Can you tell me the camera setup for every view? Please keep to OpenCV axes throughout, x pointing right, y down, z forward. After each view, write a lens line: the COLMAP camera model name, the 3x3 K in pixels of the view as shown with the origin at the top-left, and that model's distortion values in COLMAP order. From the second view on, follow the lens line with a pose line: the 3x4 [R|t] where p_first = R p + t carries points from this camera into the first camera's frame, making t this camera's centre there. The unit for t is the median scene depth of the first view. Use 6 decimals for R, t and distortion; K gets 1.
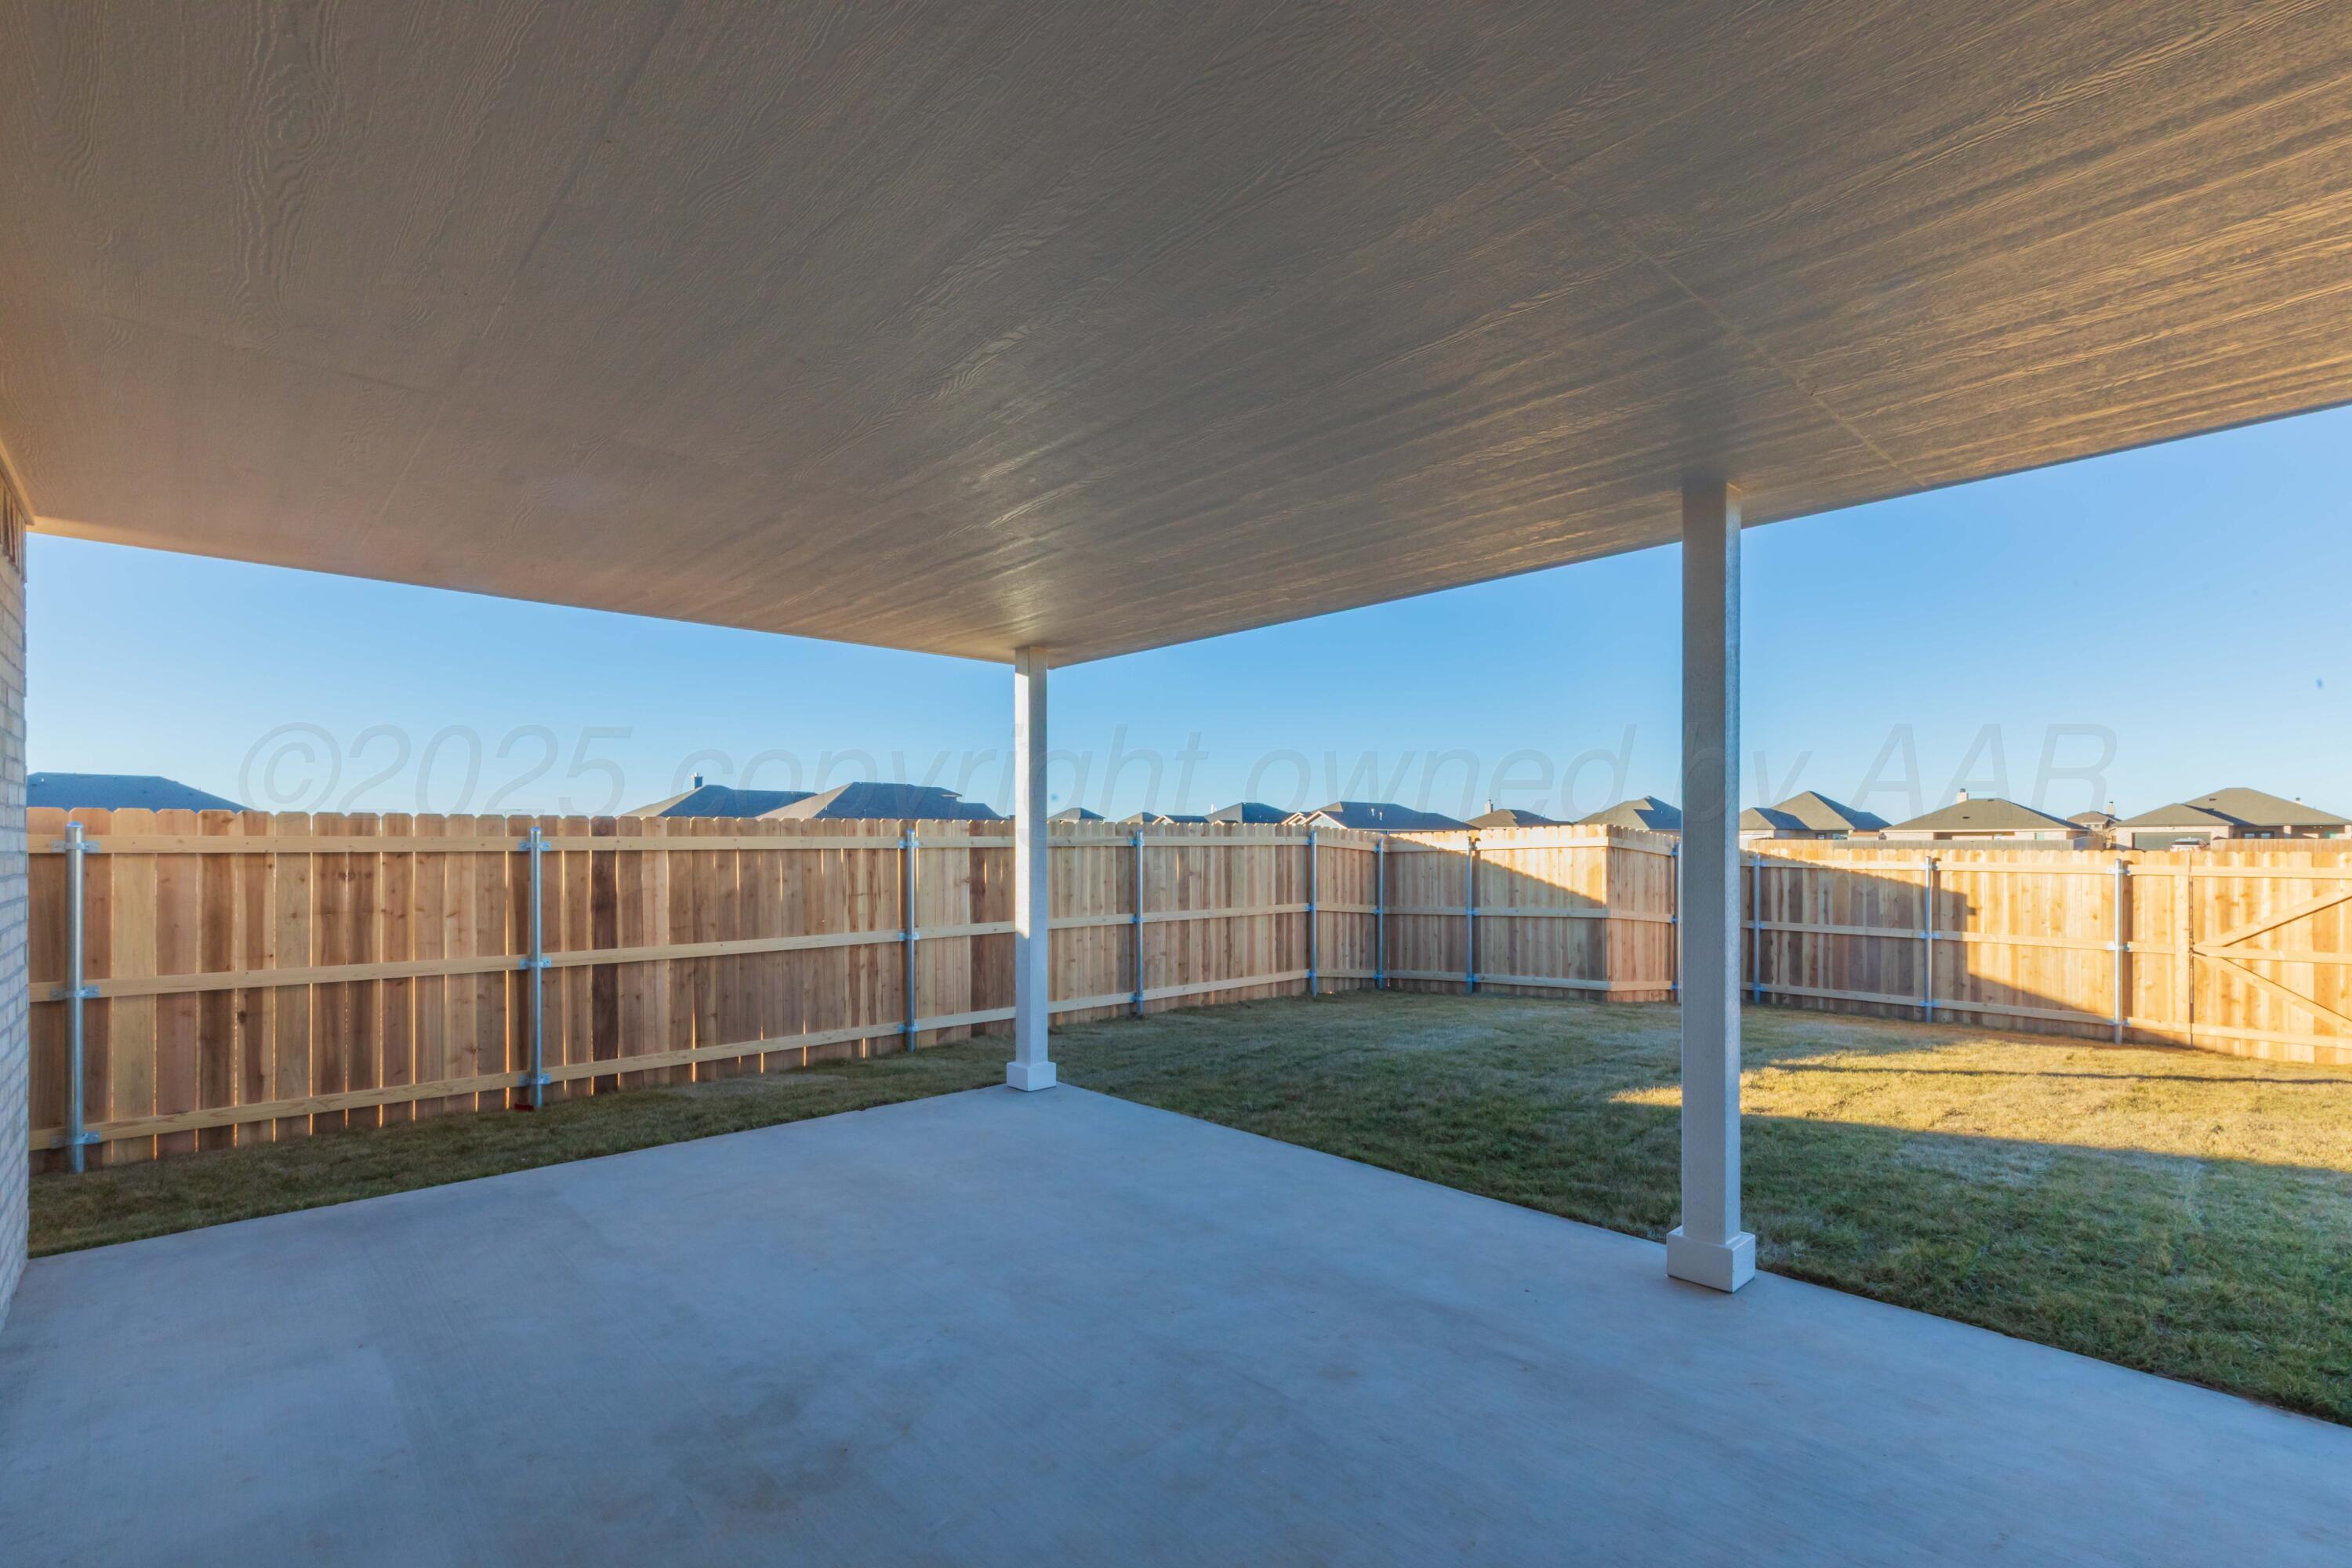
lens RADIAL K [[1094.7, 0, 1133.9], [0, 1094.7, 788.6], [0, 0, 1]] dist [0.005190, -0.000270]
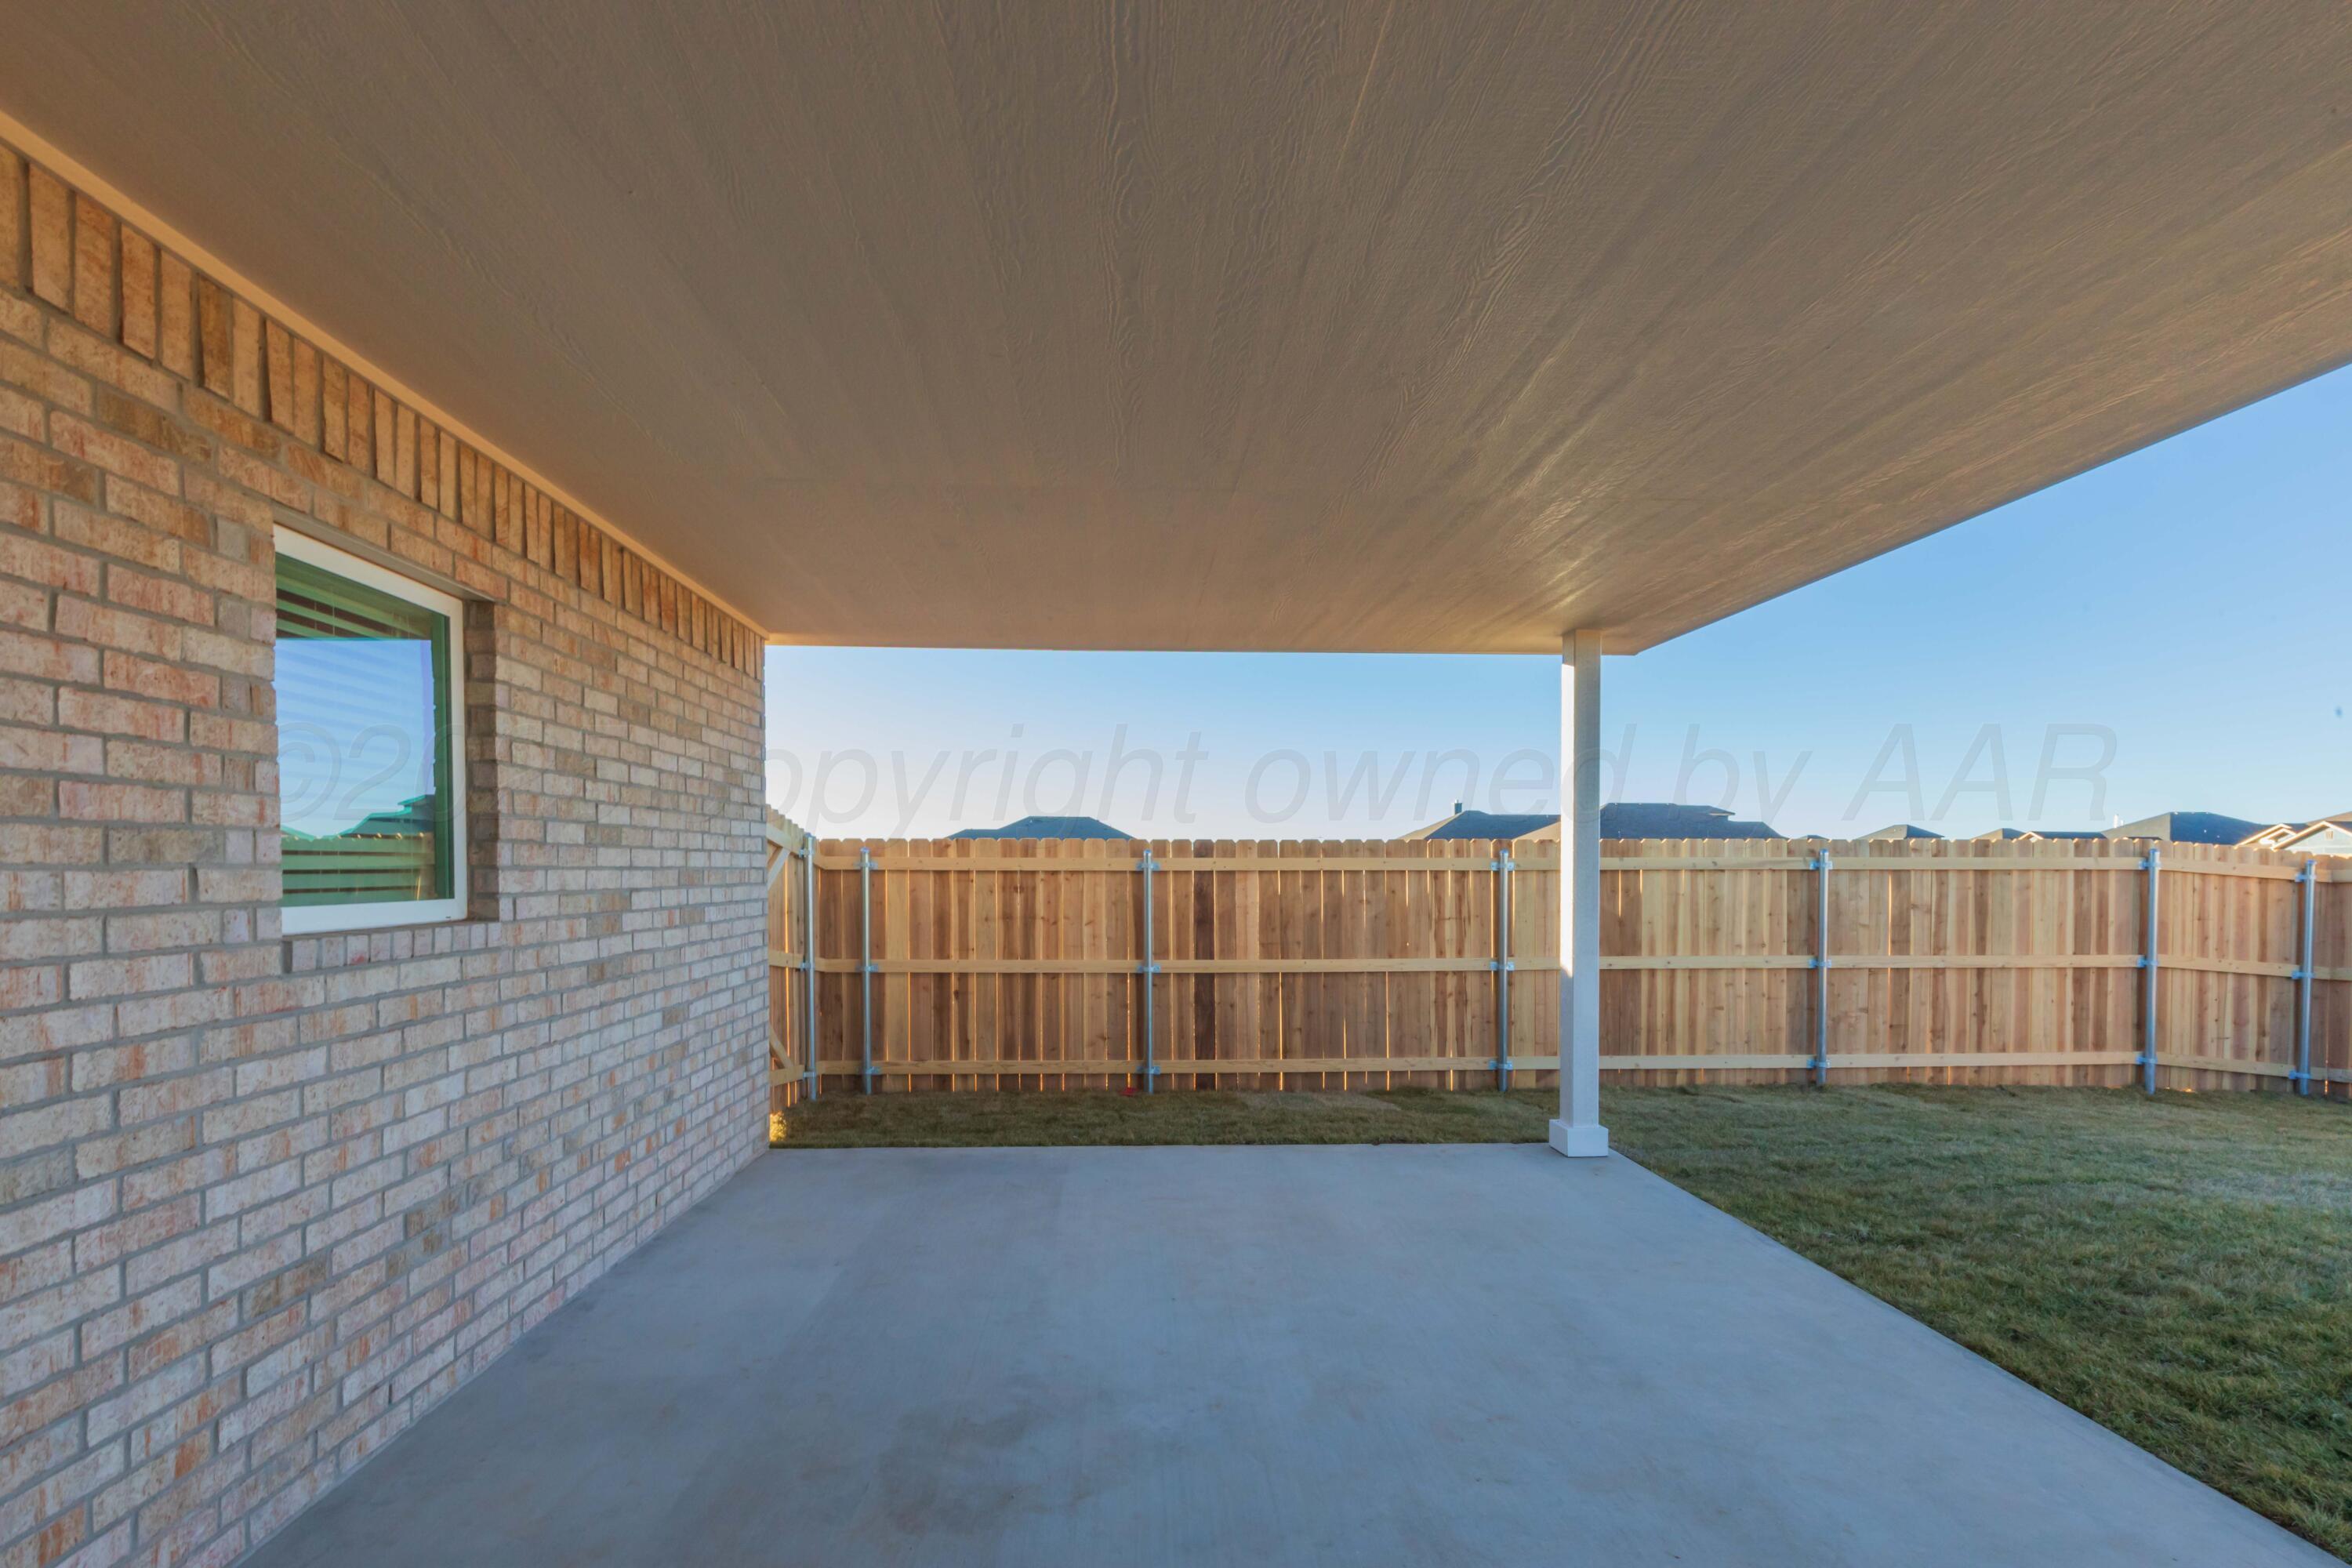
lens RADIAL K [[1062.0, 0, 1170.7], [0, 1062.0, 853.4], [0, 0, 1]] dist [0.010951, -0.005546]
pose [[0.769671, -0.004601, -0.638425, 0.169084], [0.028387, 0.999232, 0.027021, 0.009071], [0.637810, -0.038920, 0.769210, 0.154294]]
